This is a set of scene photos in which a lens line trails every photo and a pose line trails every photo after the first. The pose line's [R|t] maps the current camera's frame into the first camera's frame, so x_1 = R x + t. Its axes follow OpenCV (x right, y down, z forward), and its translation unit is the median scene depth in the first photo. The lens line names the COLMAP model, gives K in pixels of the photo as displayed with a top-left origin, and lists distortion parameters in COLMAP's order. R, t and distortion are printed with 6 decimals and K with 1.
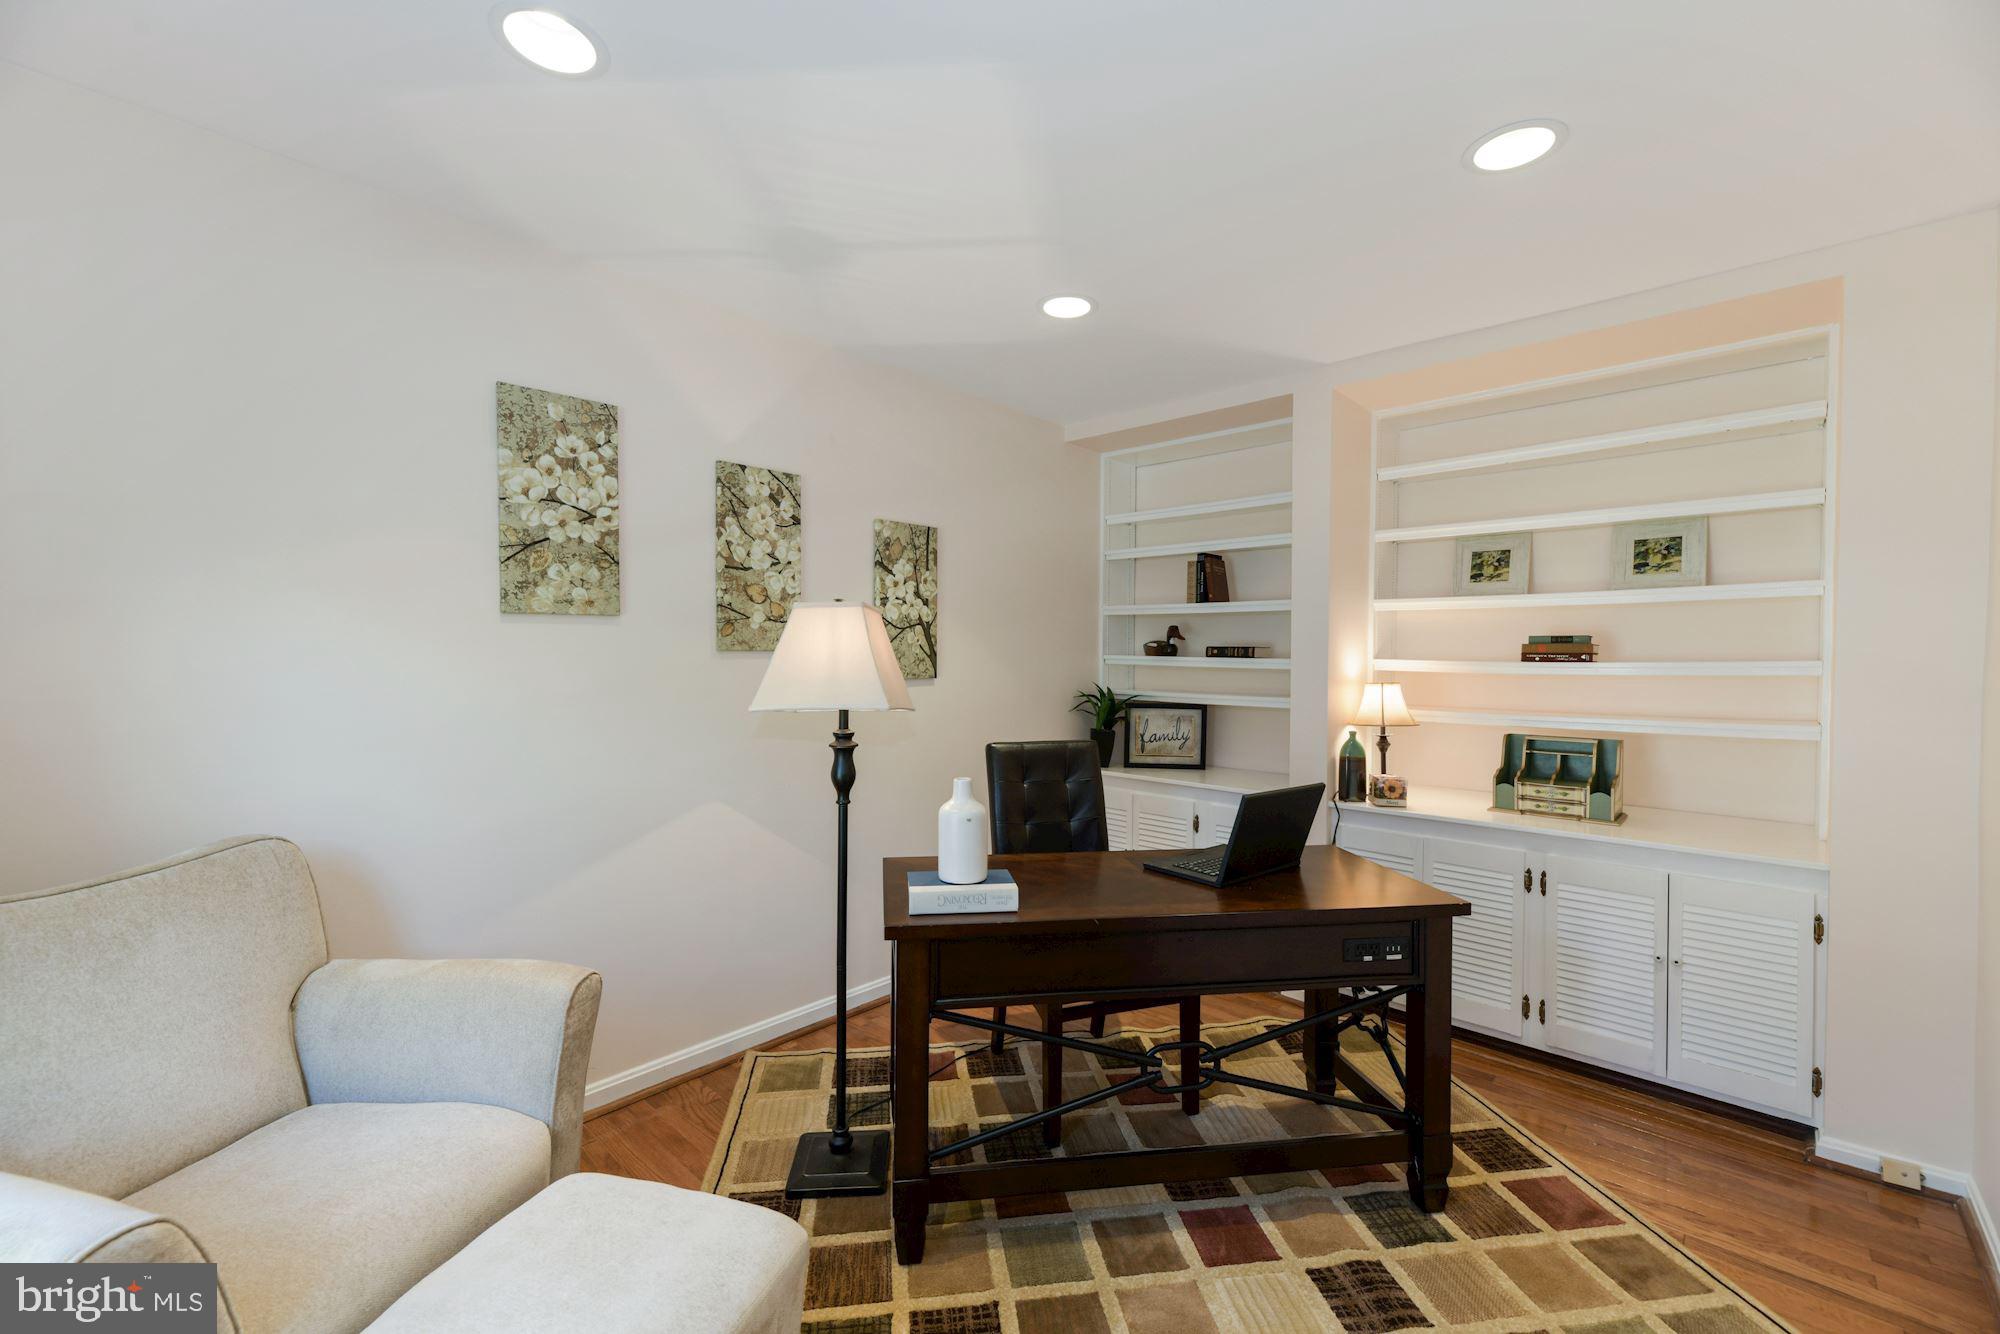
lens RADIAL K [[813.6, 0, 1000.6], [0, 813.6, 670.7], [0, 0, 1]] dist [-0.000435, -0.000124]
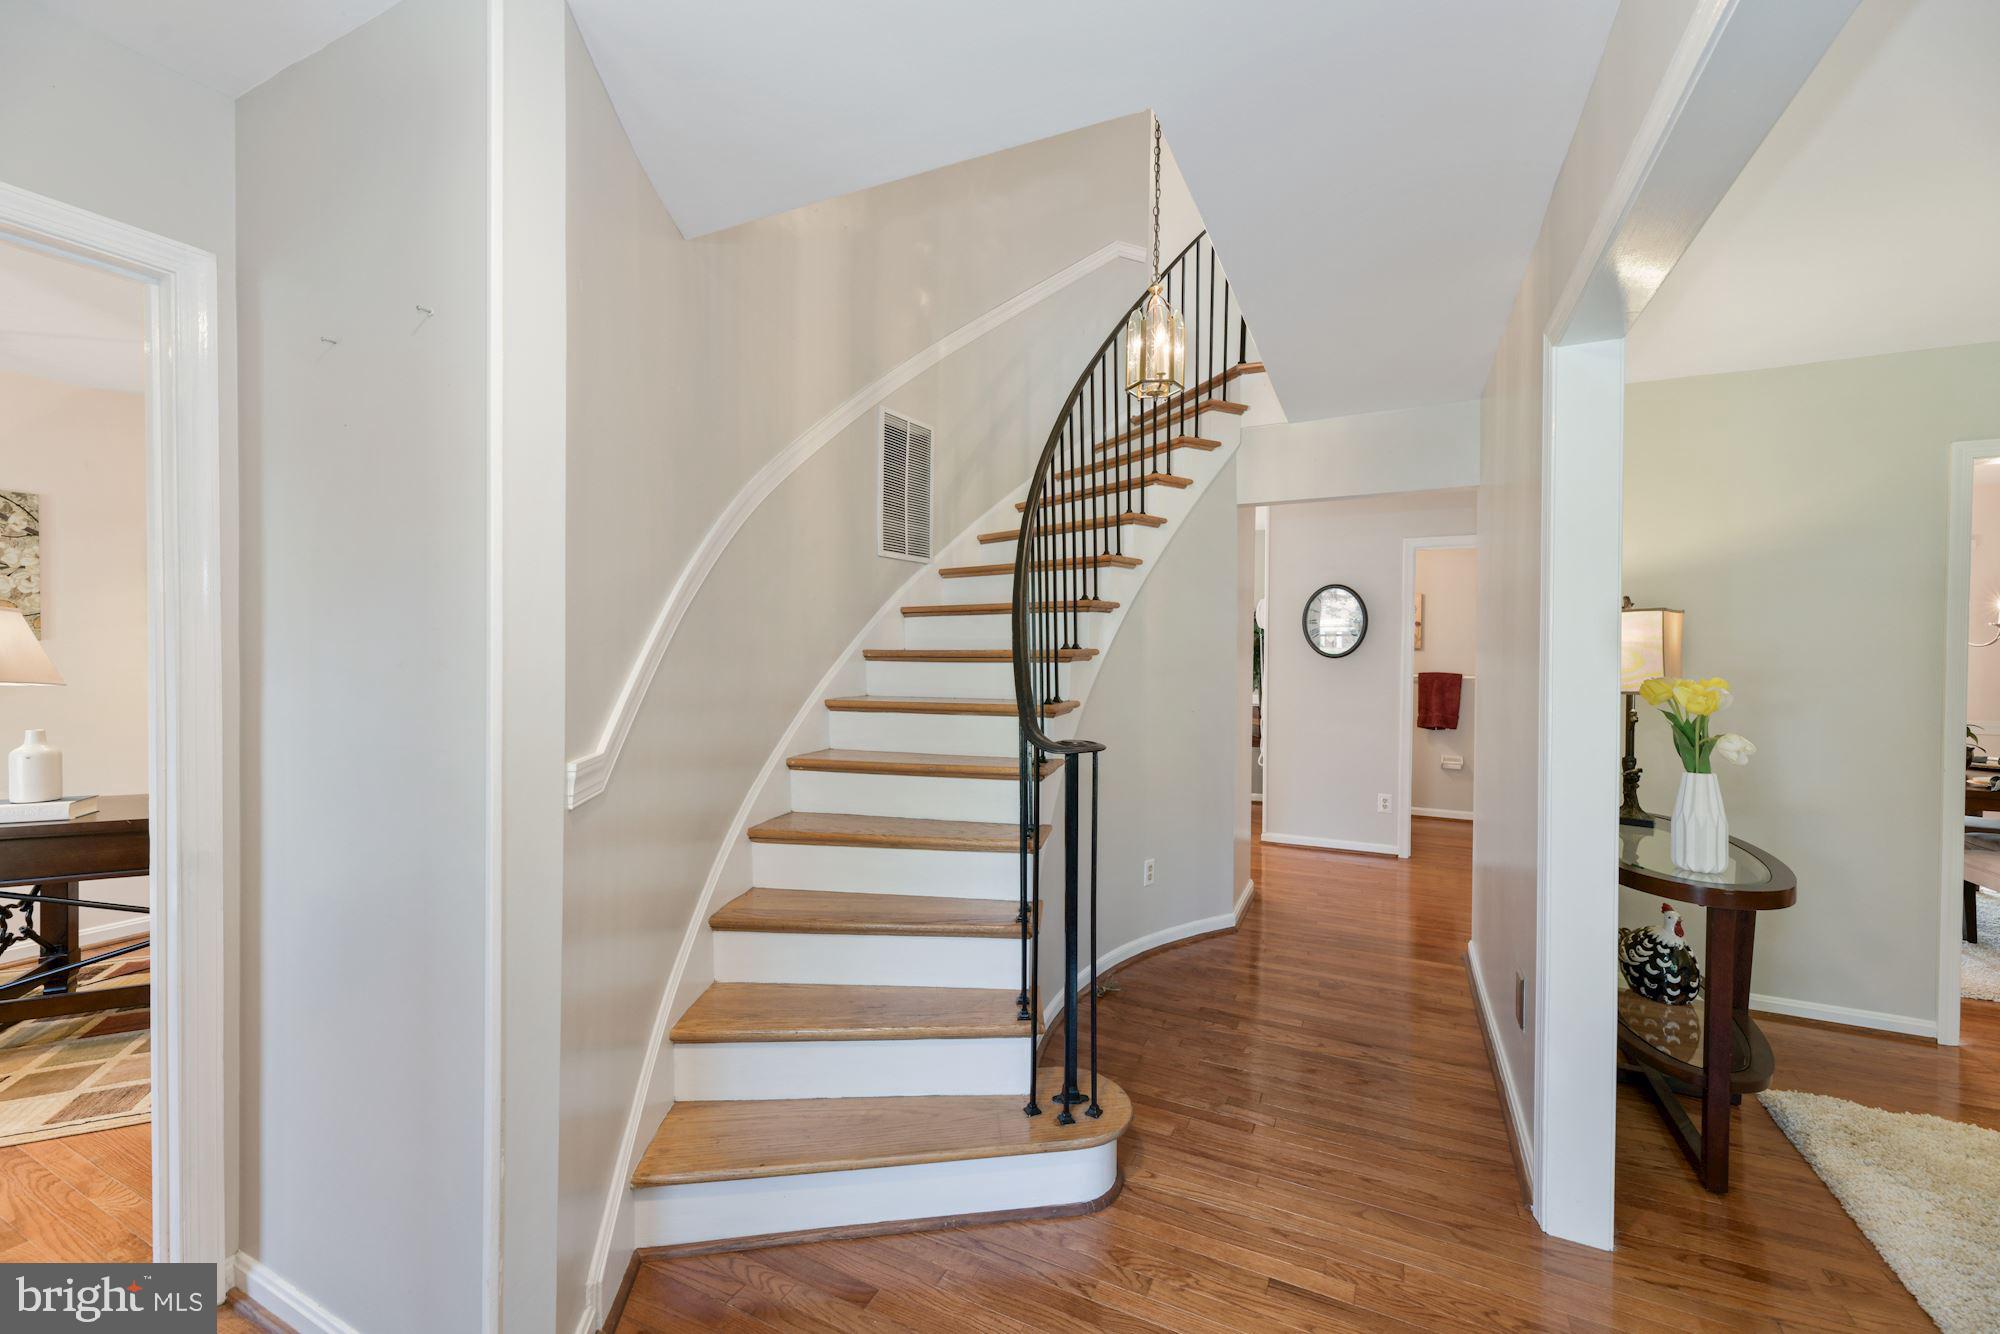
lens RADIAL K [[813.6, 0, 997.8], [0, 813.6, 664.5], [0, 0, 1]] dist [-0.000435, -0.000124]
pose [[0.953763, 0.004245, 0.300528, 0.757665], [-0.007220, 0.999935, 0.008789, -0.010262], [-0.300472, -0.010552, 0.953732, -0.581636]]
